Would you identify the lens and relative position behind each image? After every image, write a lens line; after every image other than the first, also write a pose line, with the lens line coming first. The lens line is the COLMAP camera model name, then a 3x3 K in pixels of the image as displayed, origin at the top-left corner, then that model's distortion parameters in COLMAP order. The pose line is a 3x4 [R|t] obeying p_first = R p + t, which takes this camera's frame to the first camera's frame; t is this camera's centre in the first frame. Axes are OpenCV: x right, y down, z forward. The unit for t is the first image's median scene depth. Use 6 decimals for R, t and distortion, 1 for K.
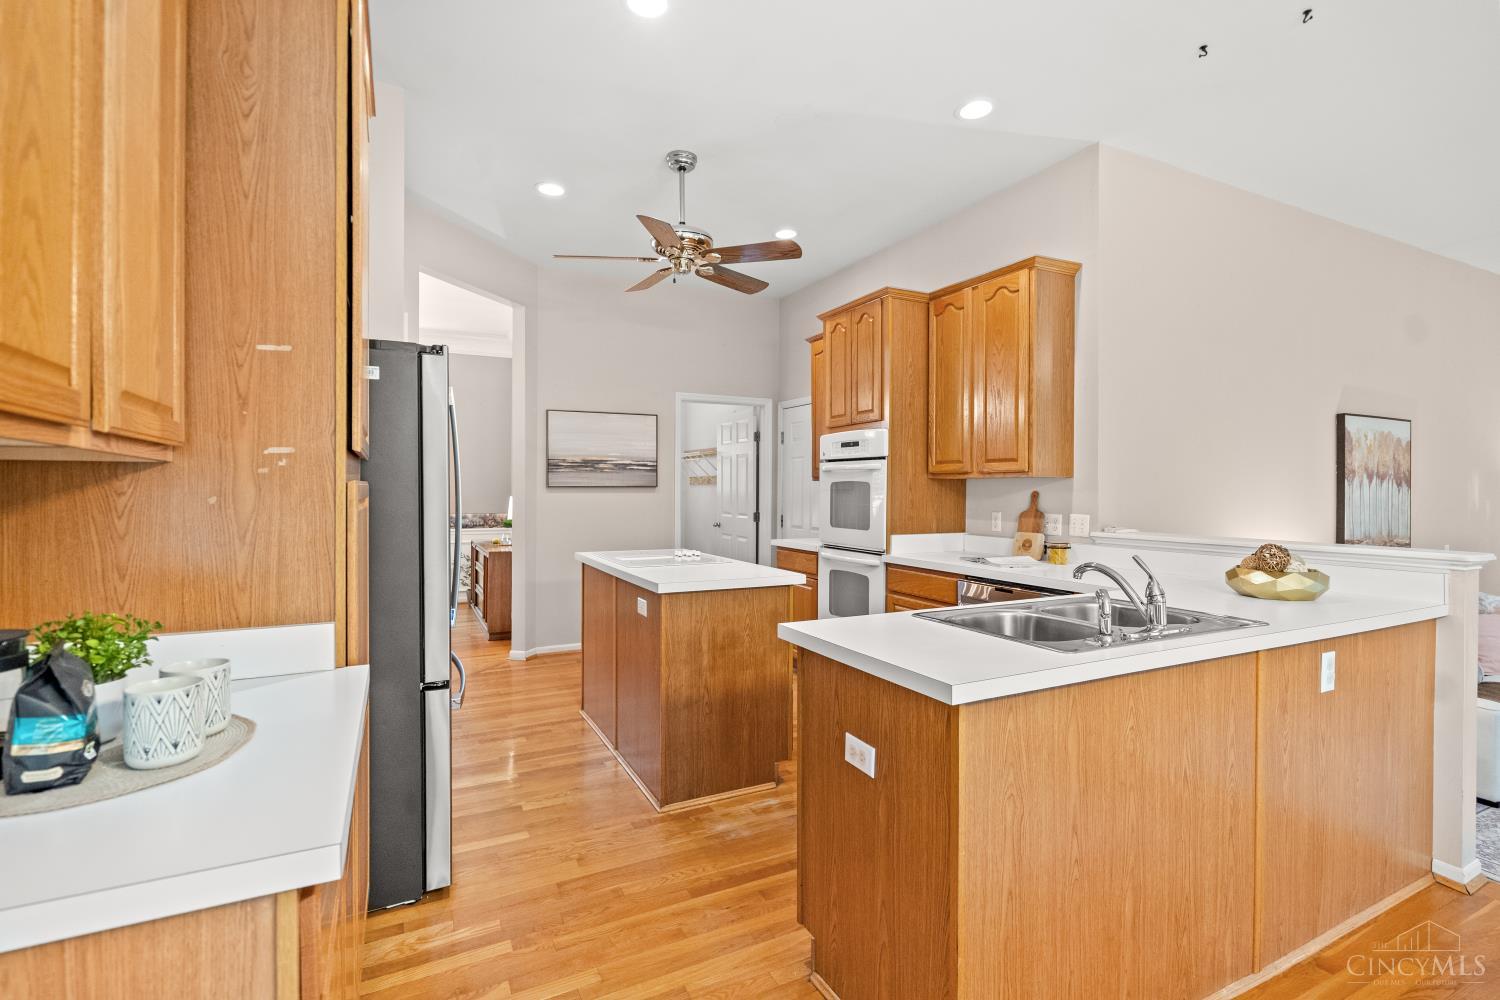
lens RADIAL K [[701.3, 0, 750.4], [0, 701.3, 492.4], [0, 0, 1]] dist [-0.005764, 0.000460]
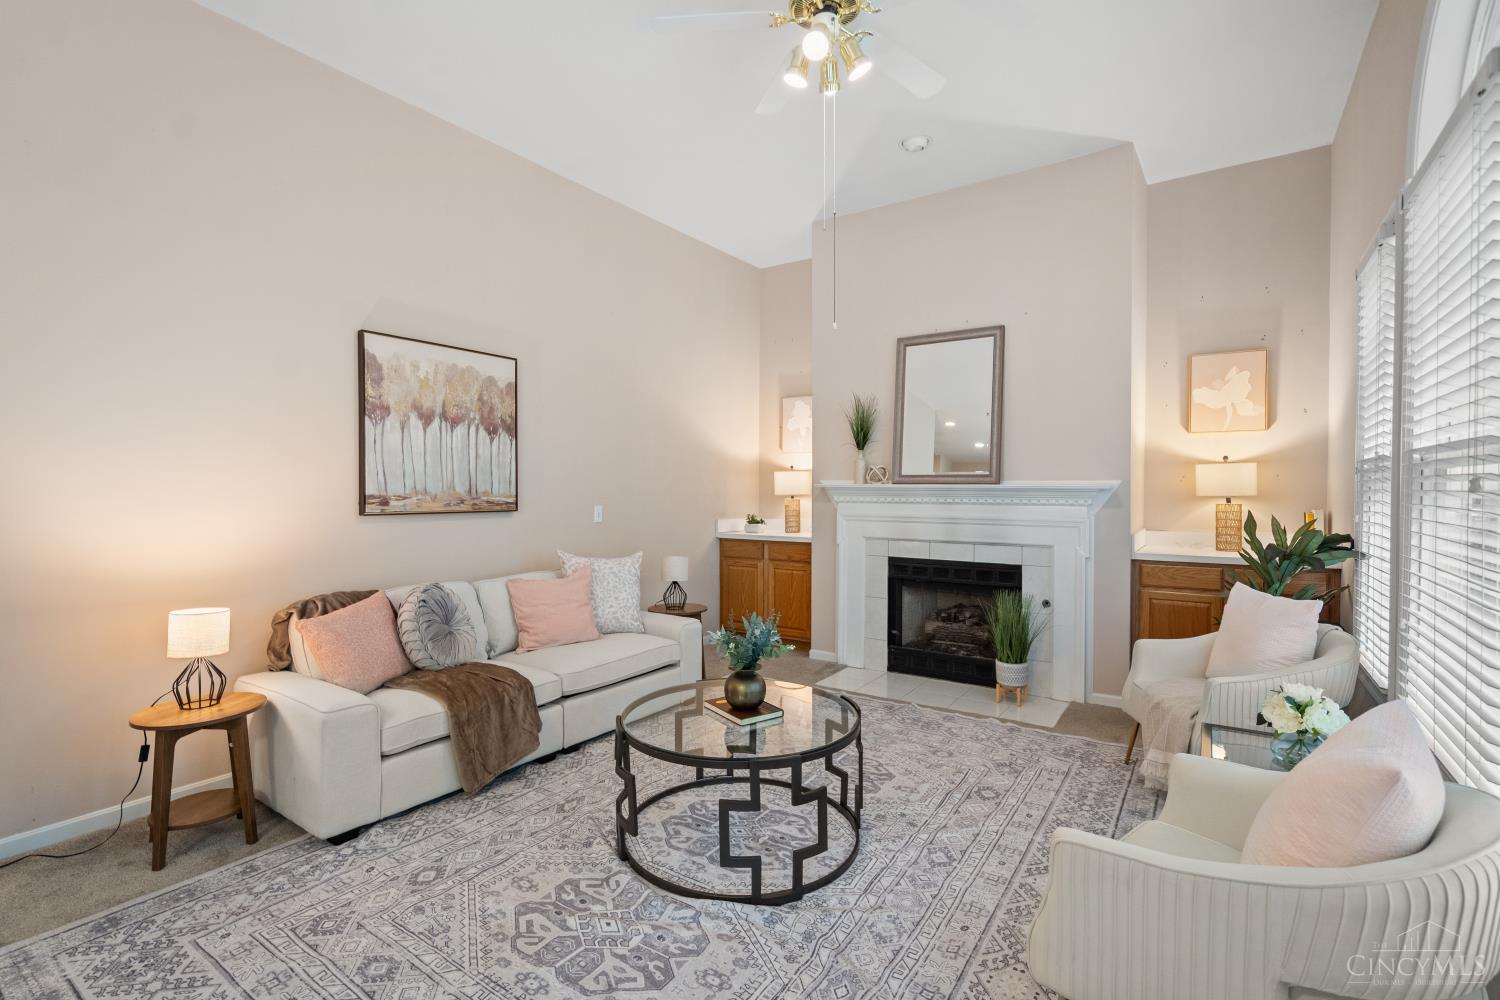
lens RADIAL K [[701.3, 0, 735.2], [0, 701.3, 501.2], [0, 0, 1]] dist [-0.005764, 0.000460]
pose [[0.873168, -0.011871, 0.487275, 0.796535], [0.005962, 0.999889, 0.013676, 0.063915], [-0.487383, -0.009036, 0.873141, 0.123577]]
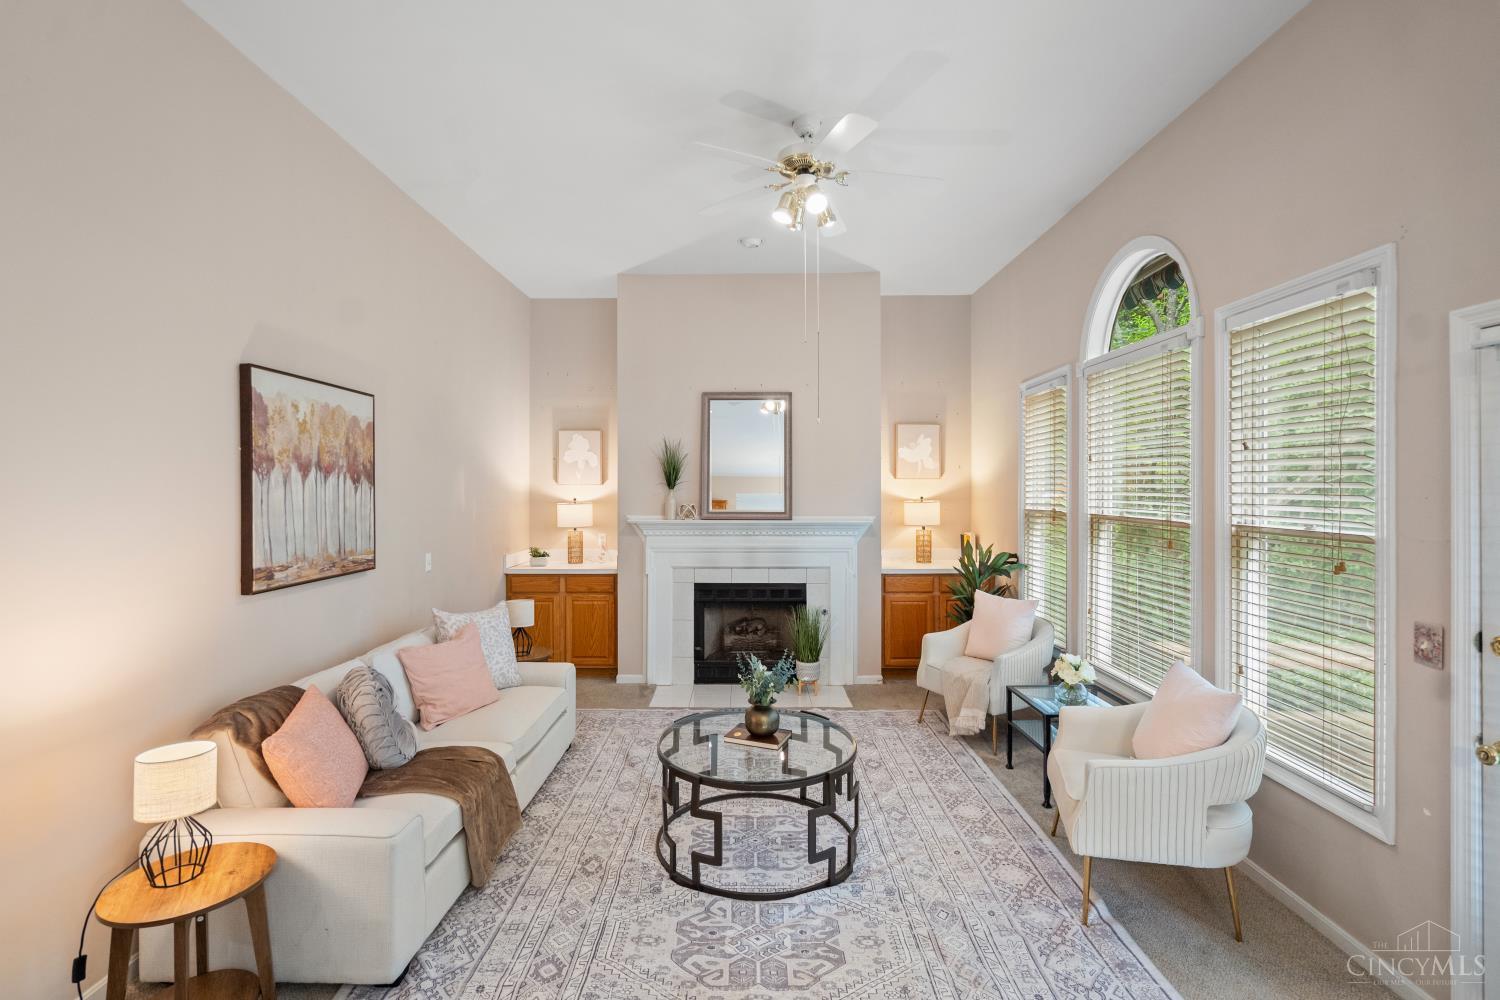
lens RADIAL K [[701.3, 0, 752.4], [0, 701.3, 493.1], [0, 0, 1]] dist [-0.005764, 0.000460]
pose [[0.441848, -0.010151, 0.897033, 0.472226], [0.009671, 0.999932, 0.006552, 0.000984], [-0.897038, 0.005780, 0.441916, 0.317838]]
